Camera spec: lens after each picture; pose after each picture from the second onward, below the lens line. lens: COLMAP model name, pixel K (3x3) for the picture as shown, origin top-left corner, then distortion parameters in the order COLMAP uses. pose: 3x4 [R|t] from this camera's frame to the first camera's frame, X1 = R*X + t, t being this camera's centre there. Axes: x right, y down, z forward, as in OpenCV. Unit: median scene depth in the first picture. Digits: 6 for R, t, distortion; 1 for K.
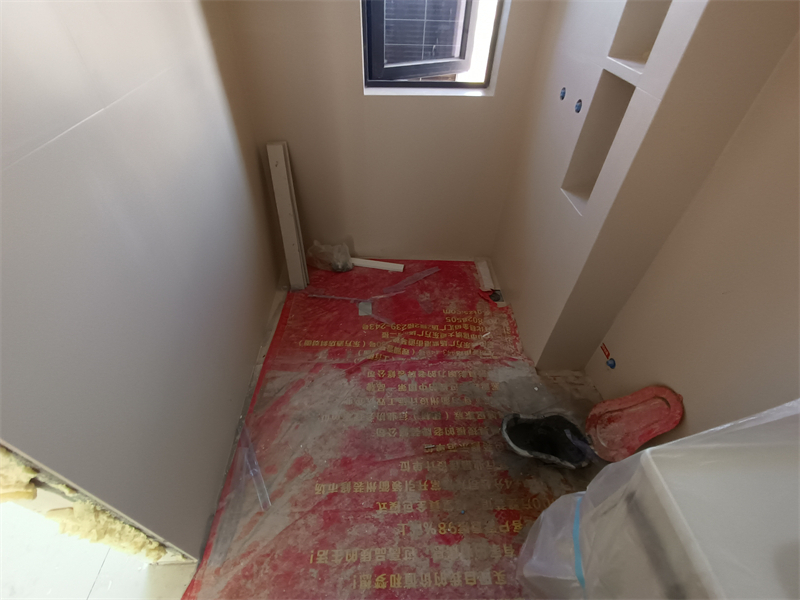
lens RADIAL K [[369.9, 0, 395.0], [0, 369.9, 305.7], [0, 0, 1]] dist [-0.000866, 0.004508]
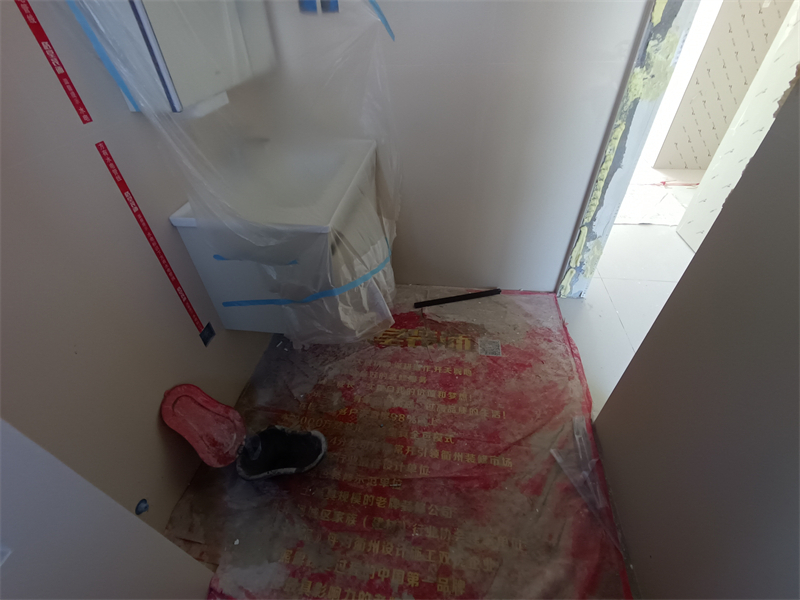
lens RADIAL K [[368.1, 0, 396.9], [0, 368.1, 303.2], [0, 0, 1]] dist [-0.007758, 0.004748]
pose [[-0.984187, -0.102830, 0.144232, 0.002316], [0.136913, 0.075029, 0.987738, -0.478495], [-0.112391, 0.991865, -0.059764, 0.496238]]
